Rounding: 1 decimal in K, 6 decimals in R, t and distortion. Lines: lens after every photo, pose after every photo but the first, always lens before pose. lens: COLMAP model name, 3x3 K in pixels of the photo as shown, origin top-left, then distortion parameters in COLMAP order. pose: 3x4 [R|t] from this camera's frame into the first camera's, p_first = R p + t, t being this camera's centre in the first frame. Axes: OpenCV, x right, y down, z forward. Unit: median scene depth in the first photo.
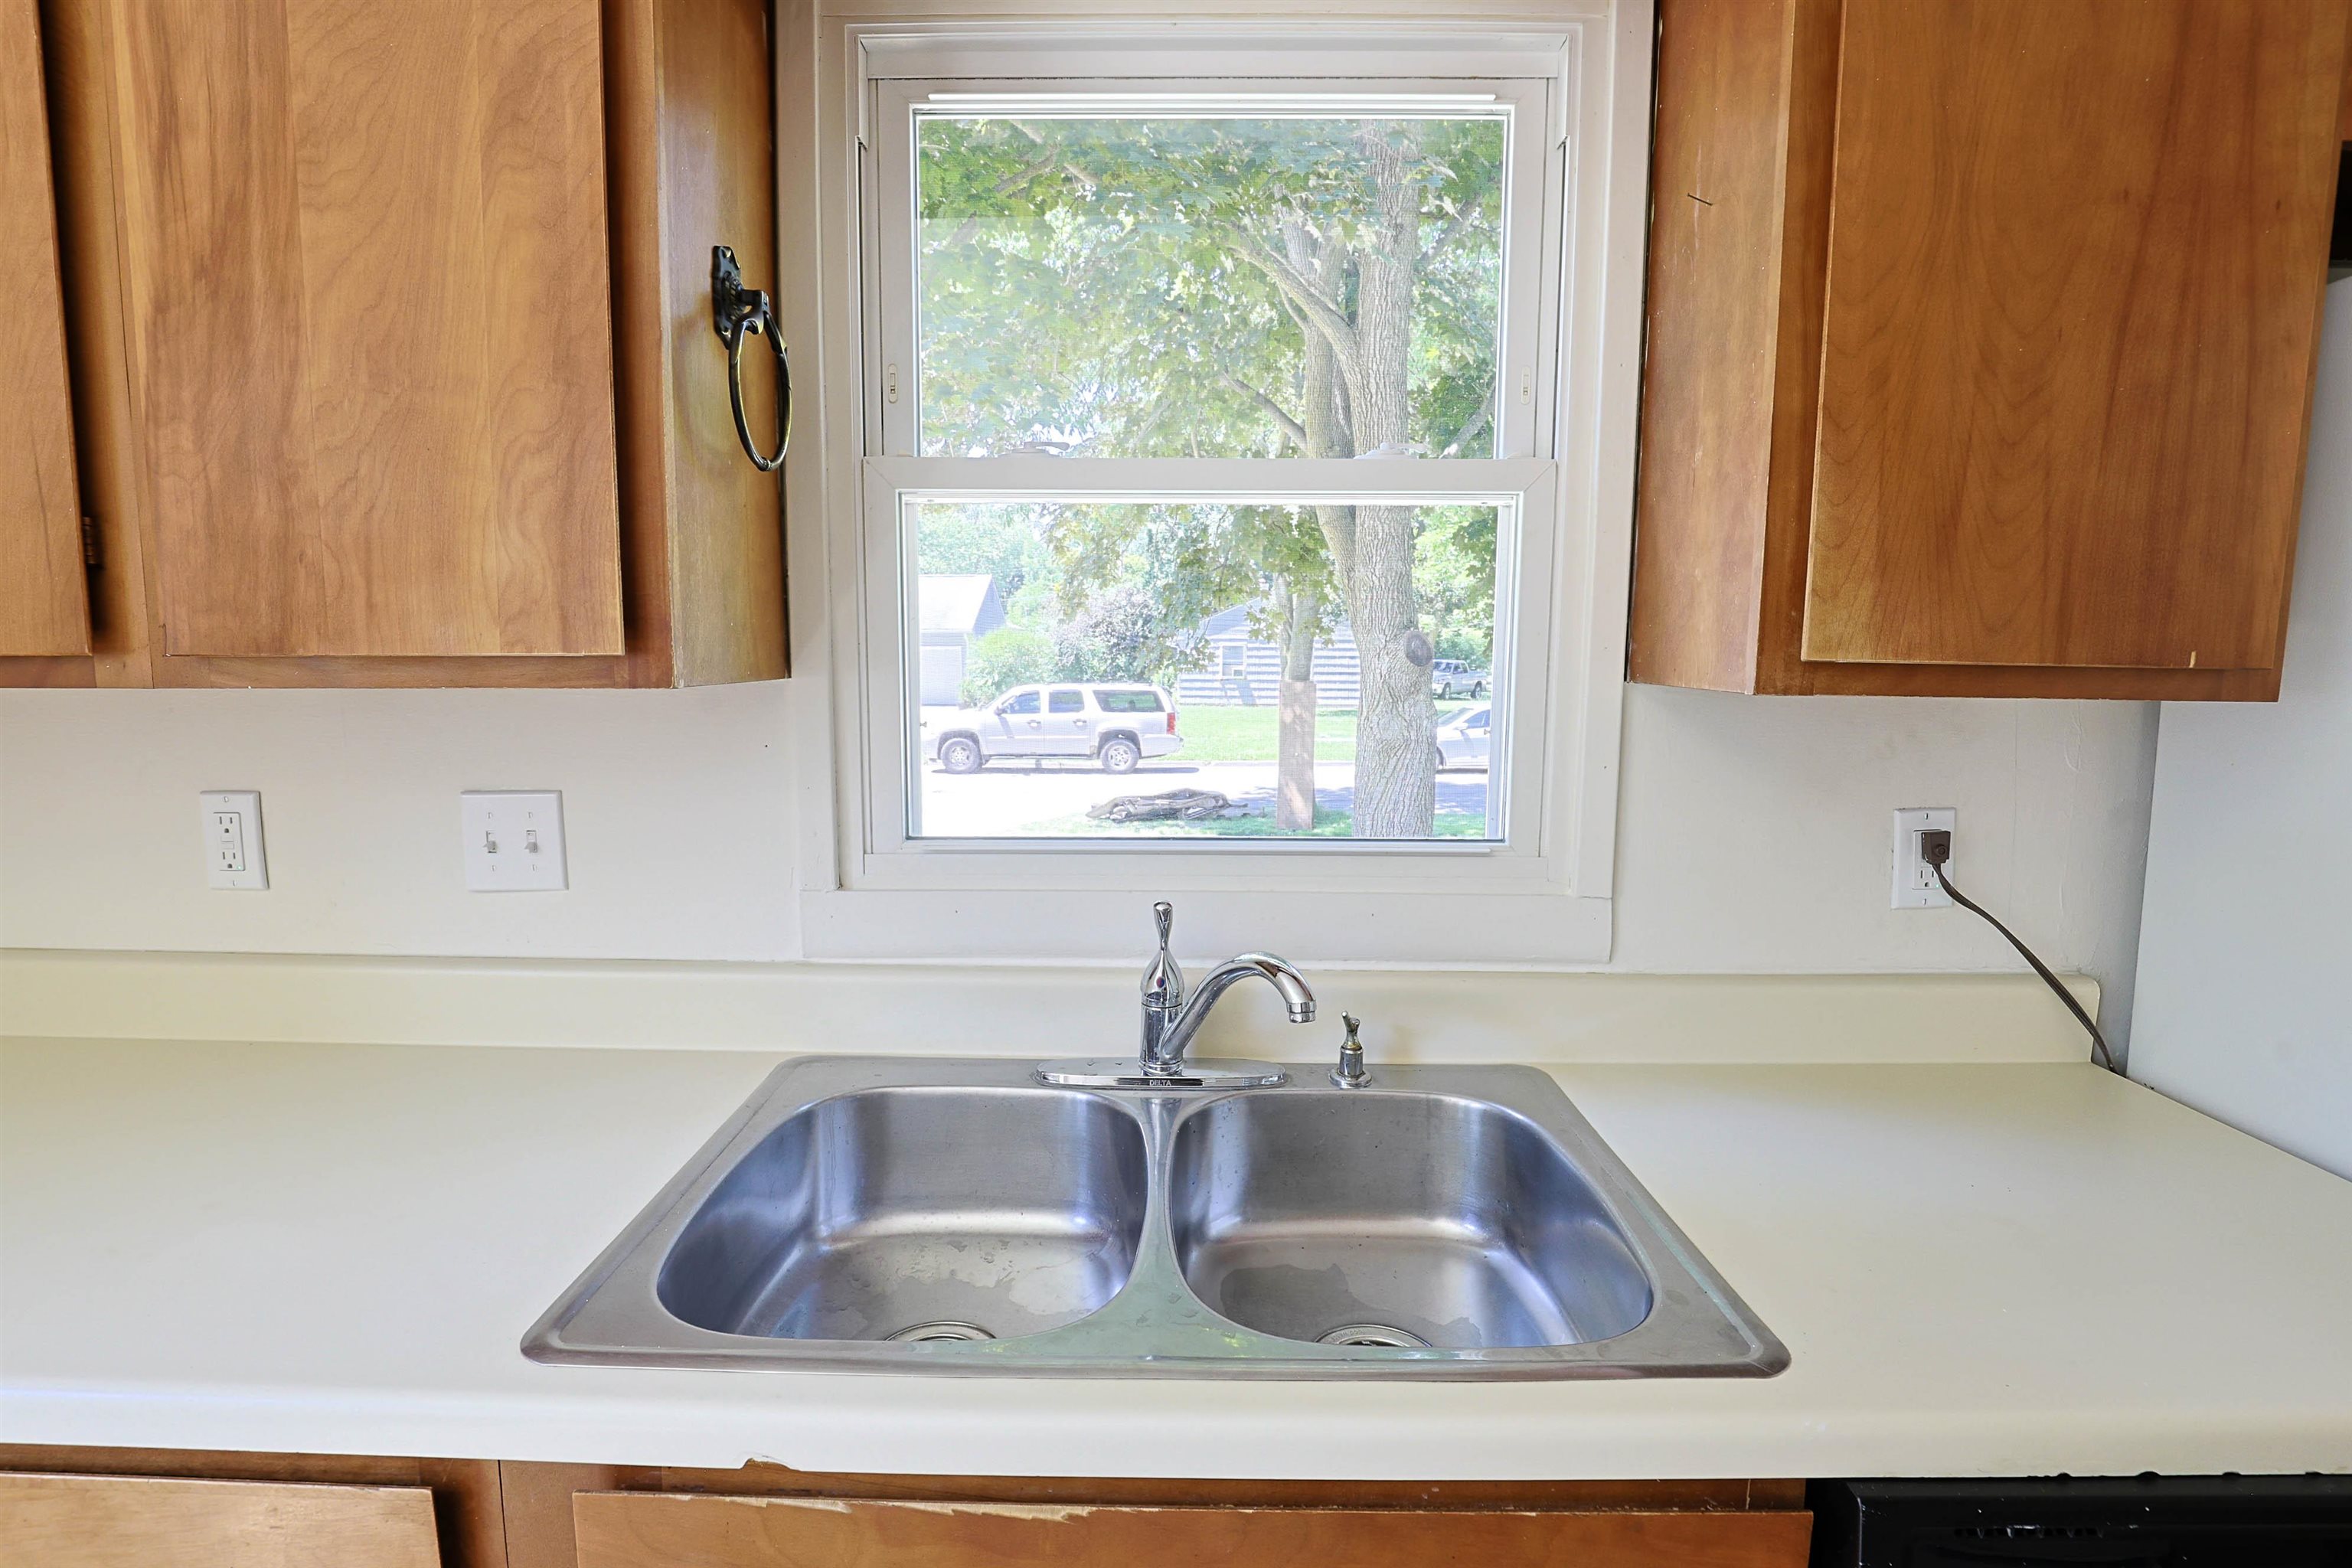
lens RADIAL K [[1137.2, 0, 1185.9], [0, 1137.2, 767.2], [0, 0, 1]] dist [-0.011834, -0.006004]
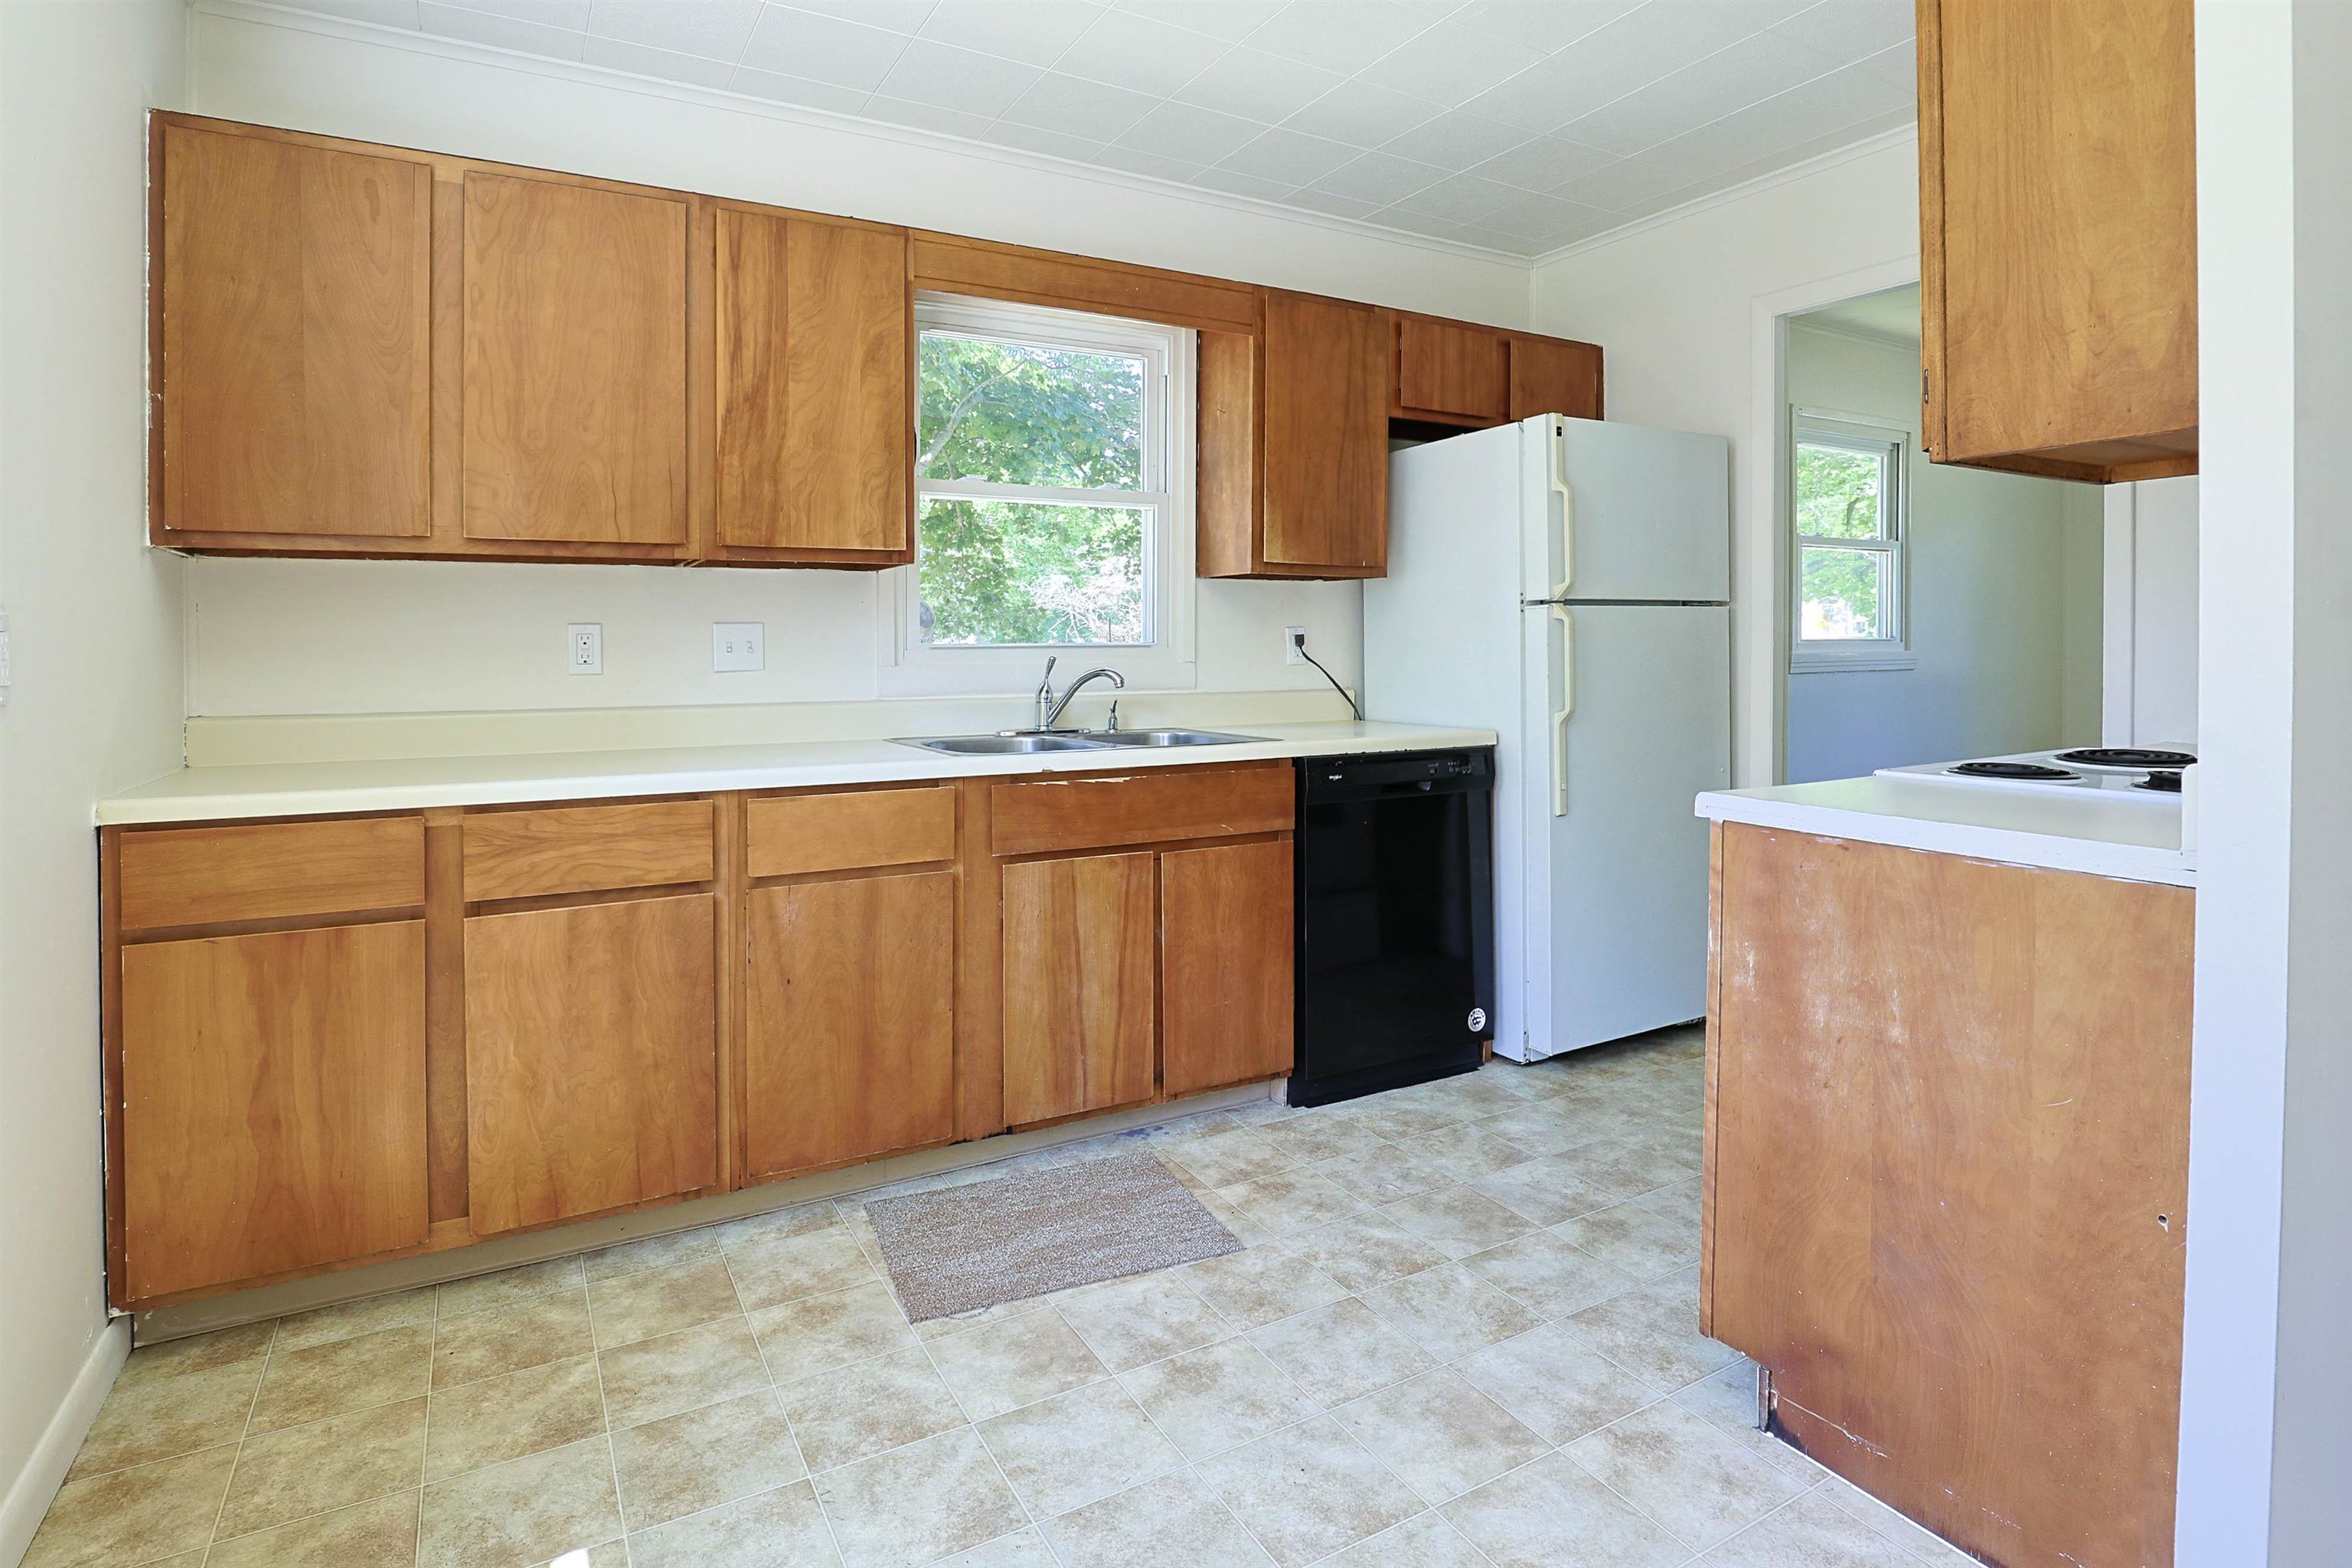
lens RADIAL K [[1181.1, 0, 1183.6], [0, 1181.1, 672.7], [0, 0, 1]] dist [-0.033545, 0.001541]
pose [[0.868876, -0.023443, 0.494474, -1.331731], [0.062753, 0.996036, -0.063046, 0.420260], [-0.491035, 0.085809, 0.866903, -1.781500]]
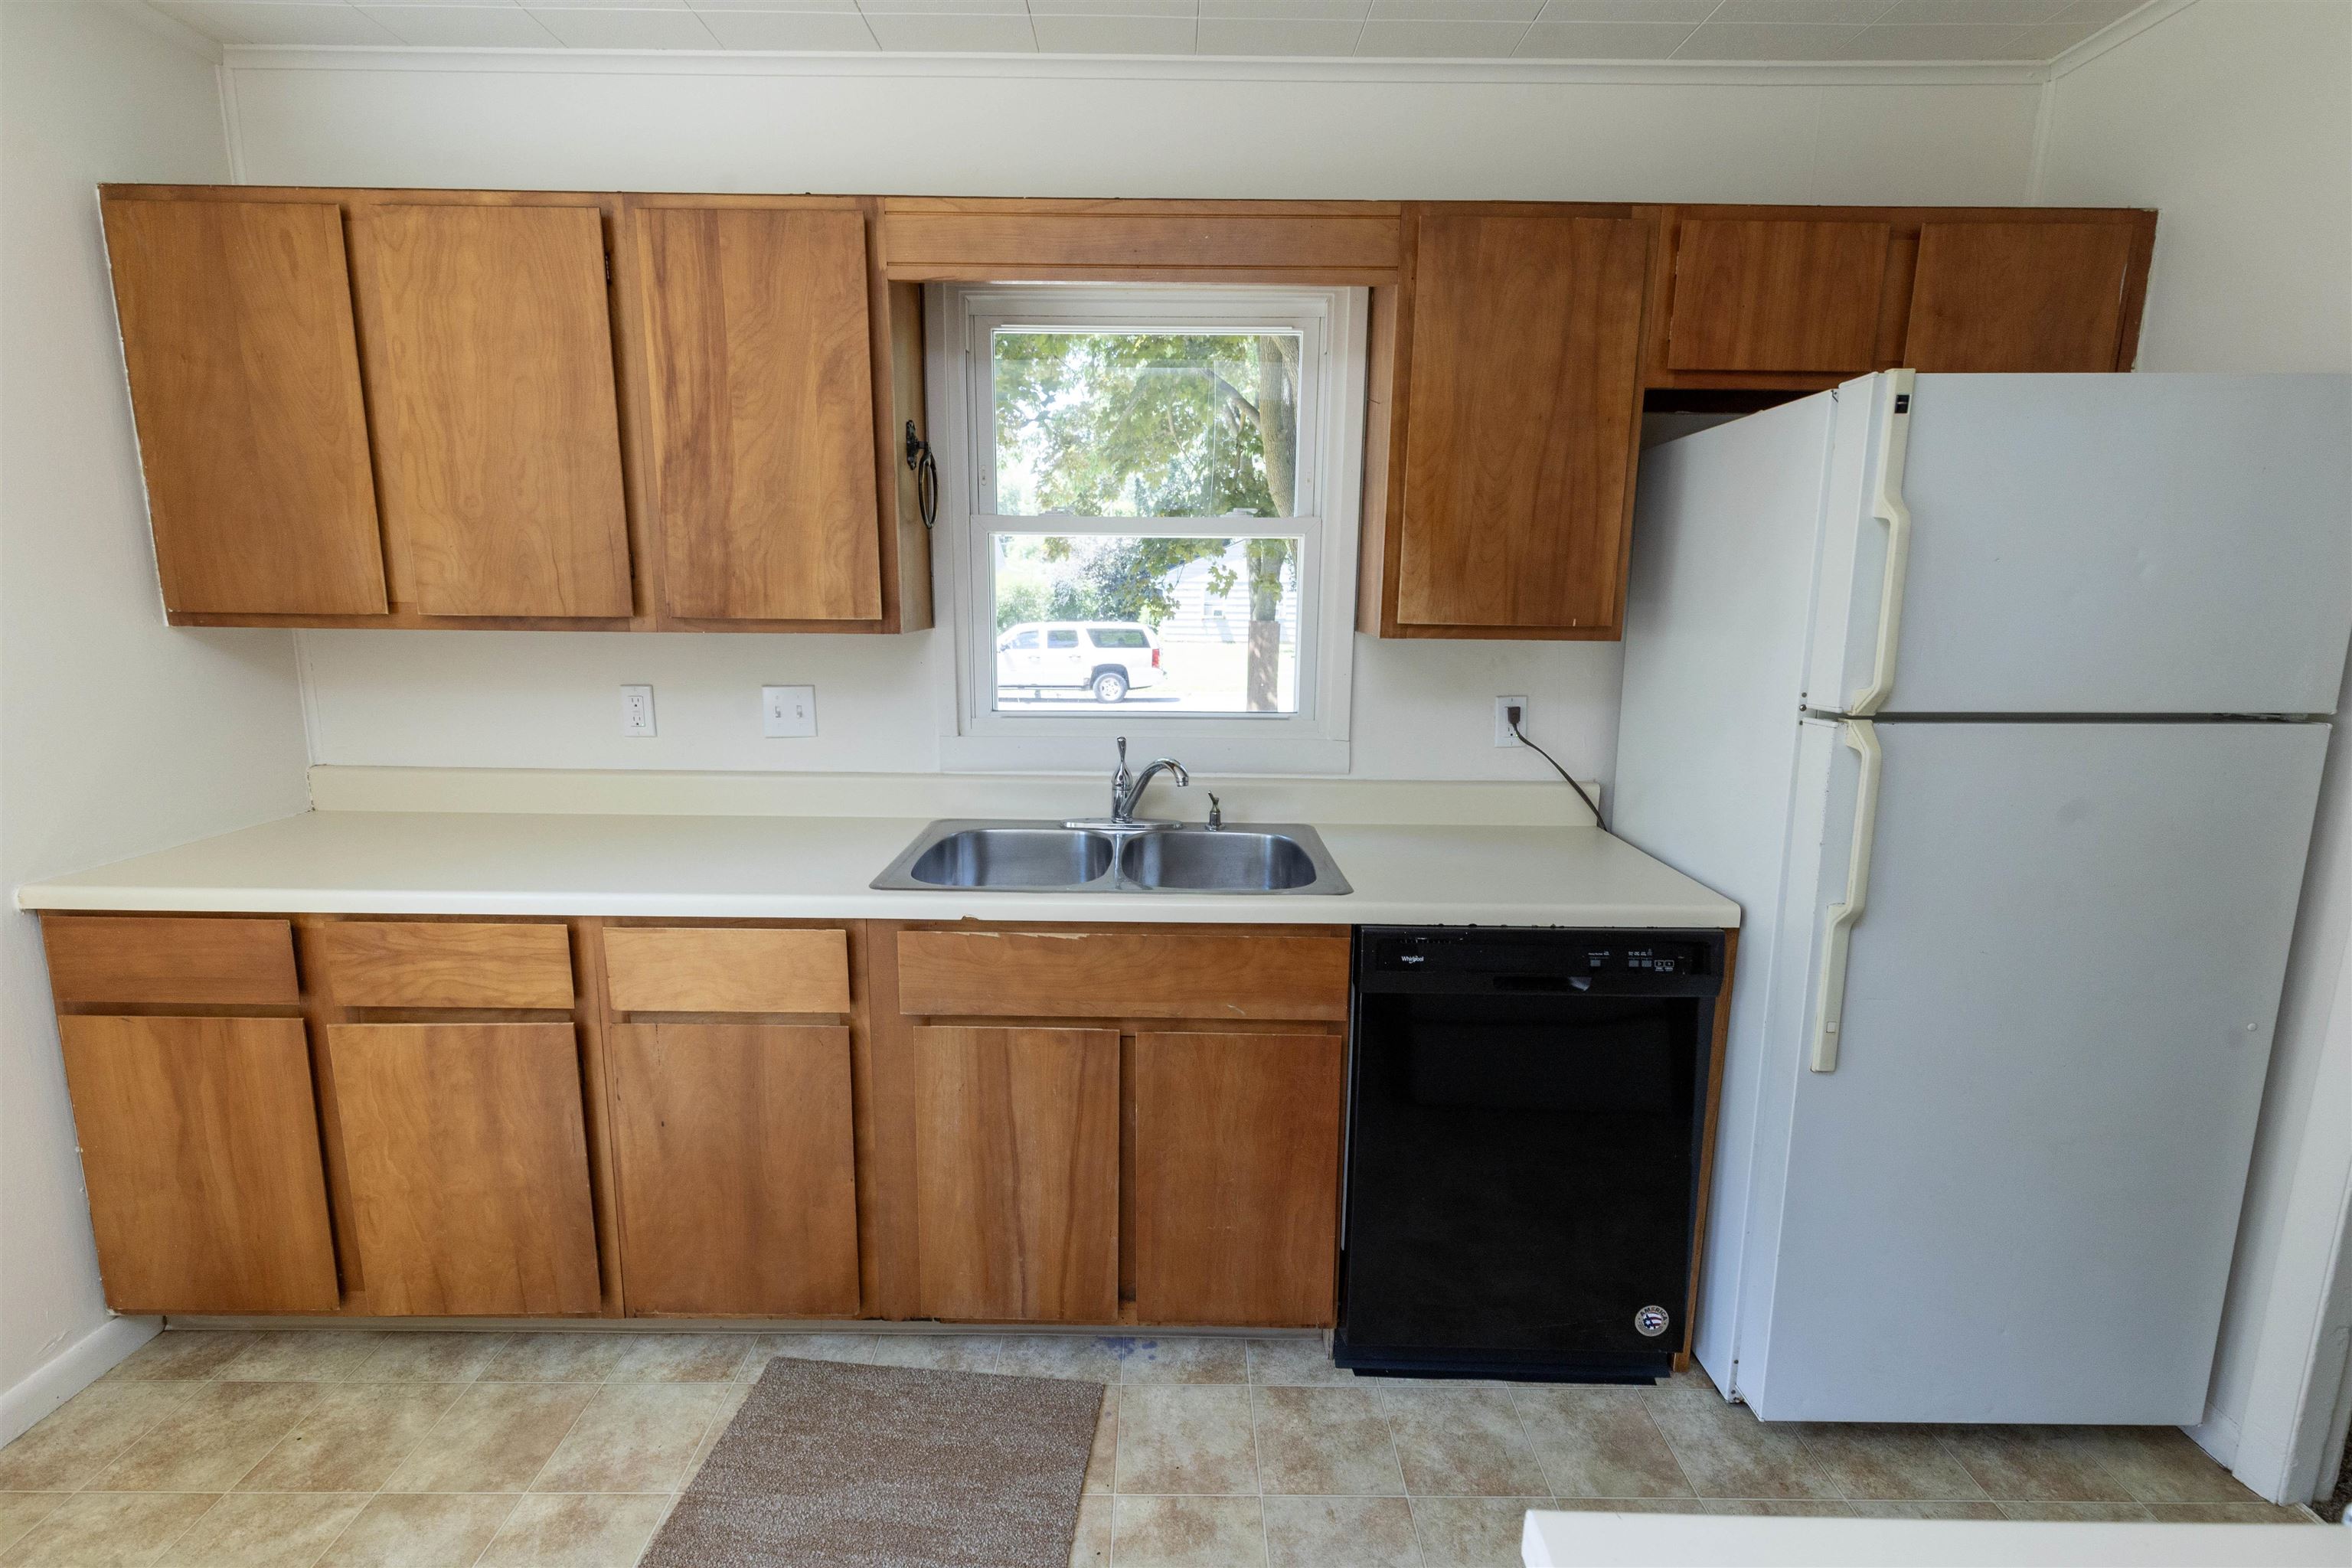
lens RADIAL K [[1045.5, 0, 1183.1], [0, 1045.5, 783.6], [0, 0, 1]] dist [0.005379, -0.001403]
pose [[0.999947, 0.002016, 0.010145, 0.090913], [-0.002819, 0.996817, 0.079676, 0.061657], [-0.009952, -0.079700, 0.996769, -1.127156]]
